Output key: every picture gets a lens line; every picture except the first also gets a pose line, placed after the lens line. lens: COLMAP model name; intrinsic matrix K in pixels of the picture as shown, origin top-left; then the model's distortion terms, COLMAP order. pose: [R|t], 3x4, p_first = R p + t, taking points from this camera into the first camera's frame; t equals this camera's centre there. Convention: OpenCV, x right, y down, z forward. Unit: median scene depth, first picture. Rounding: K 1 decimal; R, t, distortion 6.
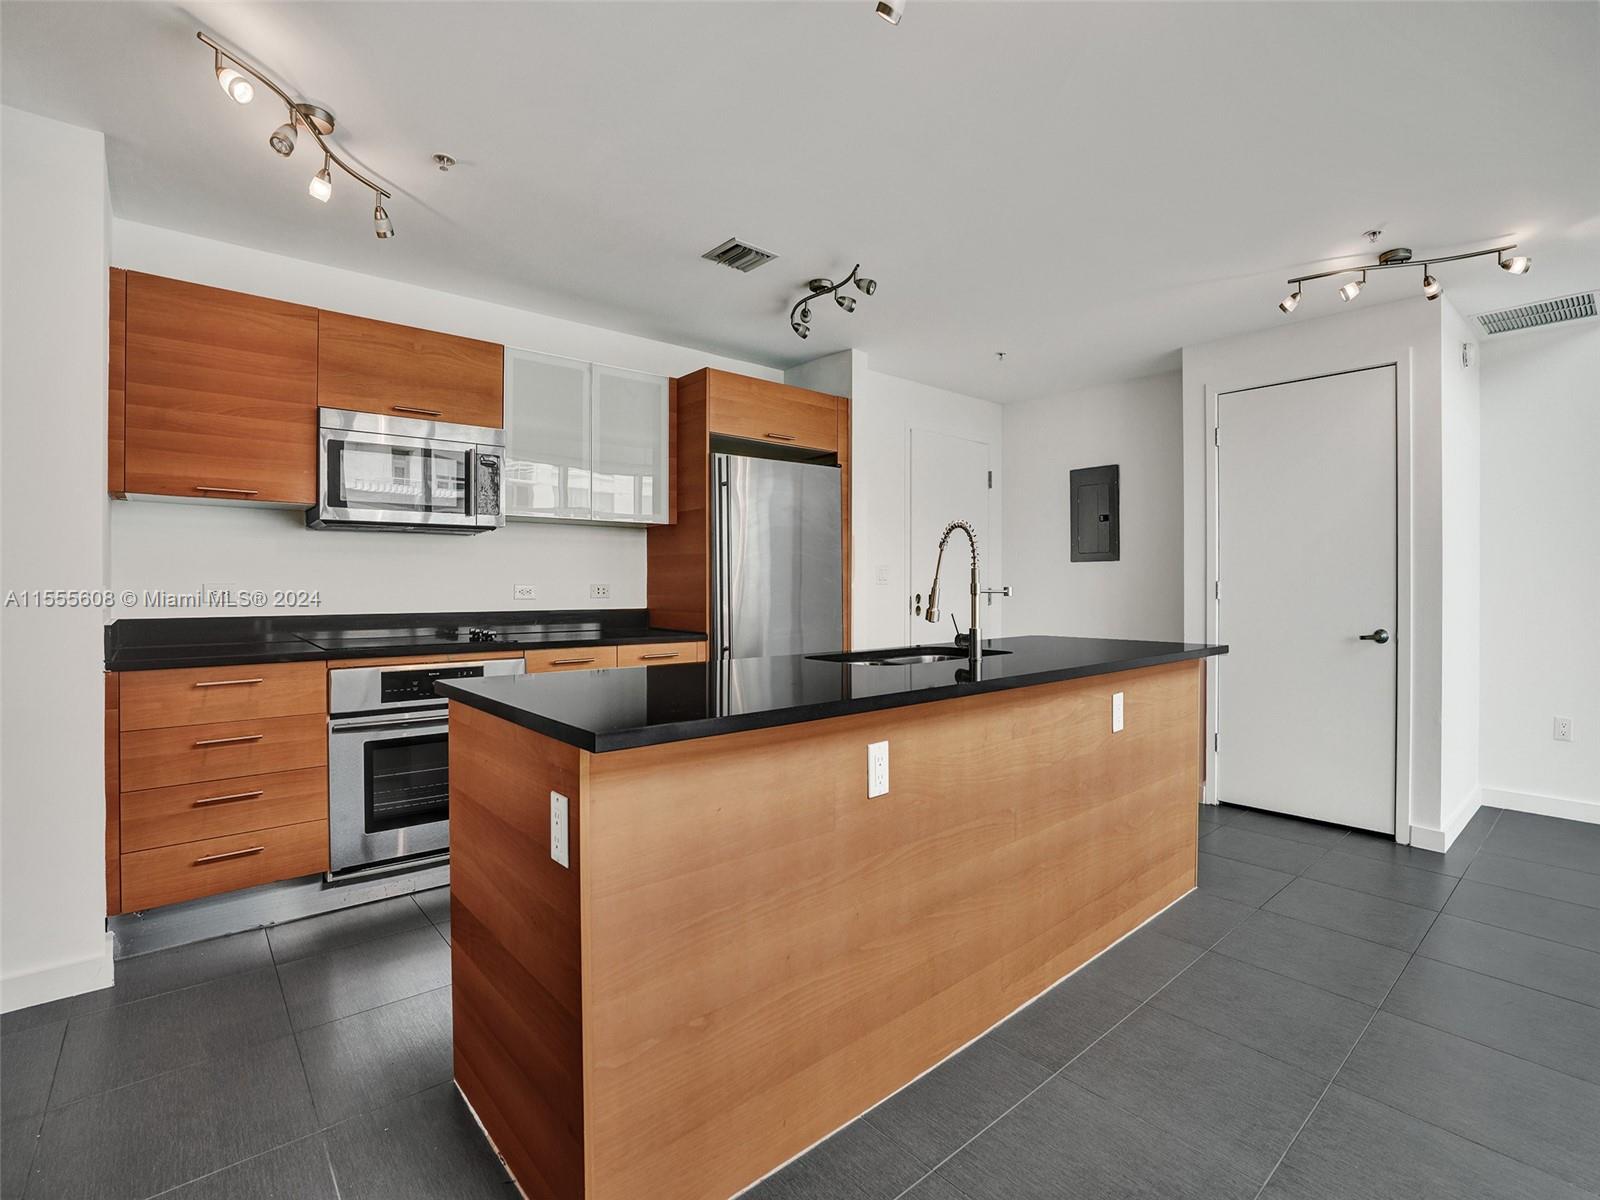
lens RADIAL K [[744.7, 0, 807.3], [0, 744.7, 596.8], [0, 0, 1]] dist [-0.068241, 0.027029]
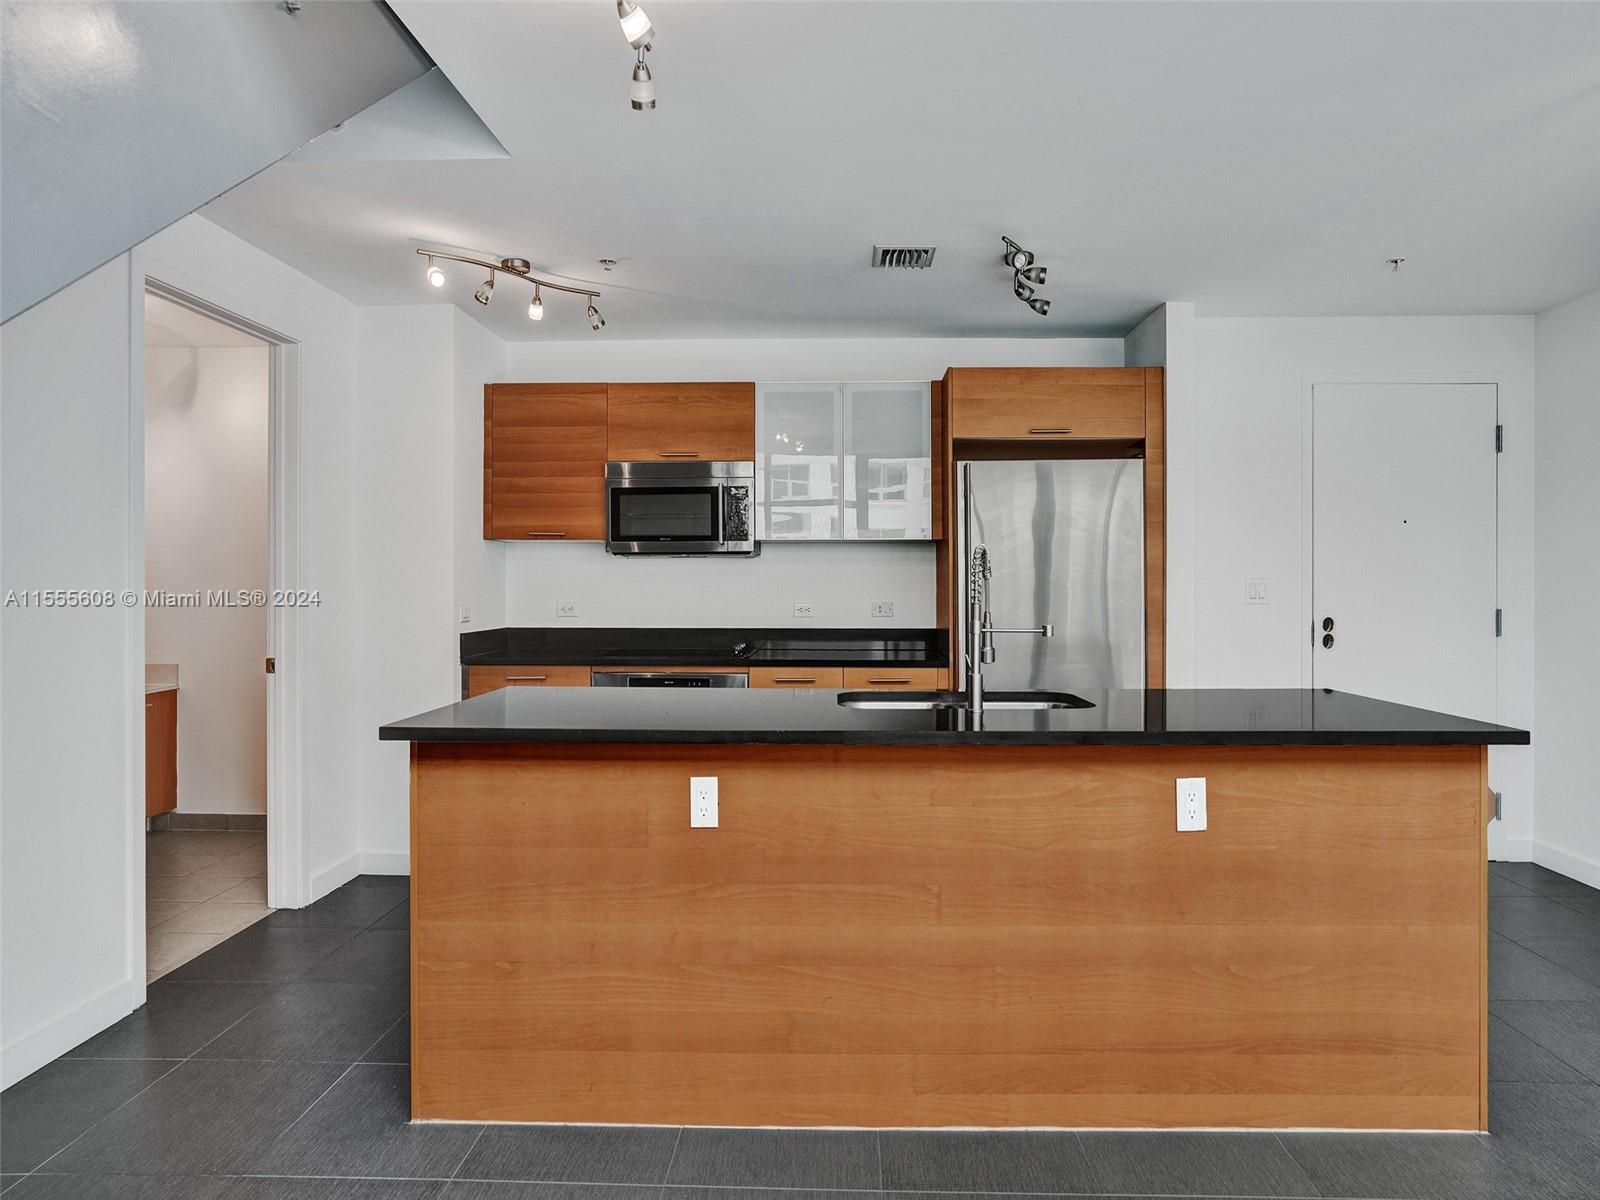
lens RADIAL K [[951.0, 0, 899.3], [0, 951.0, 591.3], [0, 0, 1]] dist [-0.056379, 0.040271]
pose [[0.748017, 0.008534, -0.663625, 0.823092], [-0.010370, 0.999946, 0.001171, -0.049044], [0.663599, 0.006006, 0.748065, 0.122502]]
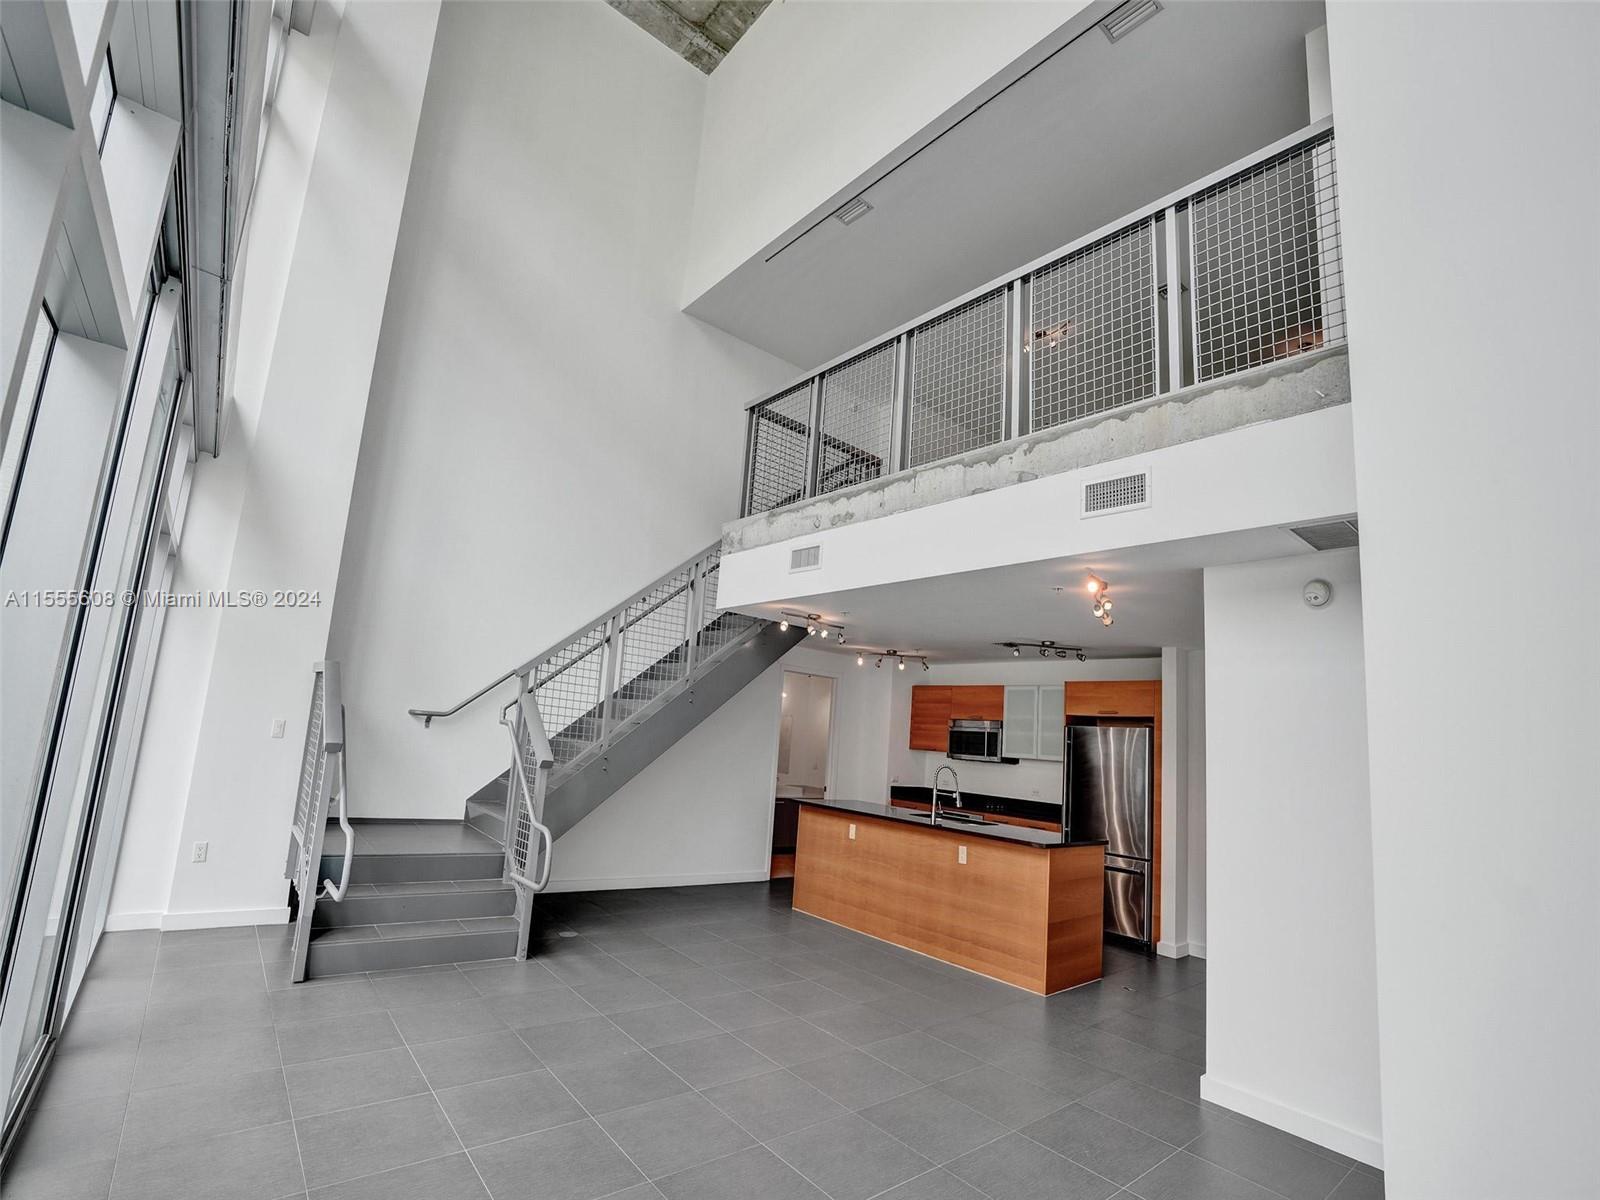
lens RADIAL K [[738.9, 0, 798.8], [0, 738.9, 638.9], [0, 0, 1]] dist [-0.060730, 0.025673]
pose [[-0.013994, -0.136121, -0.990593, 2.440685], [-0.095022, 0.986388, -0.134201, -0.127989], [0.995377, 0.092250, -0.026738, 0.457271]]
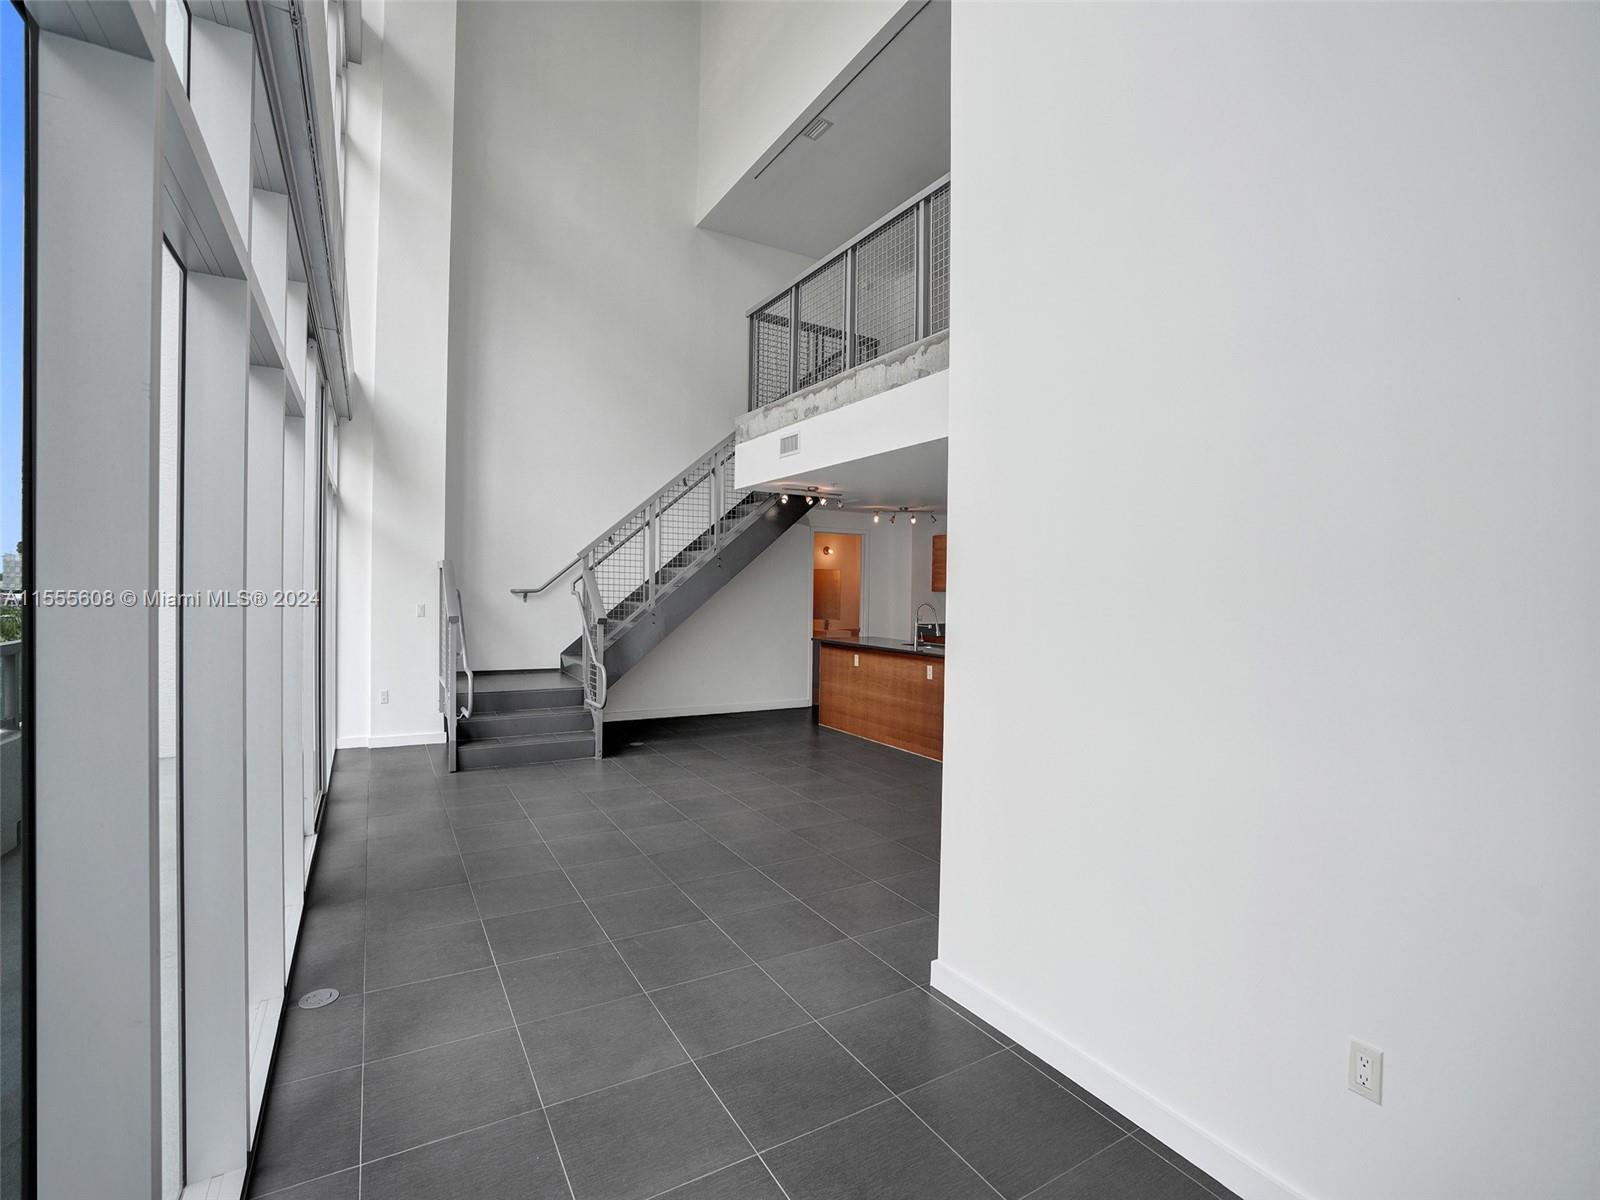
lens RADIAL K [[736.8, 0, 805.3], [0, 736.8, 593.6], [0, 0, 1]] dist [-0.076619, 0.032770]
pose [[-0.165950, 0.005358, -0.986120, 2.908307], [-0.025335, 0.999632, 0.009694, -0.140425], [0.985809, 0.026592, -0.165753, 0.872368]]
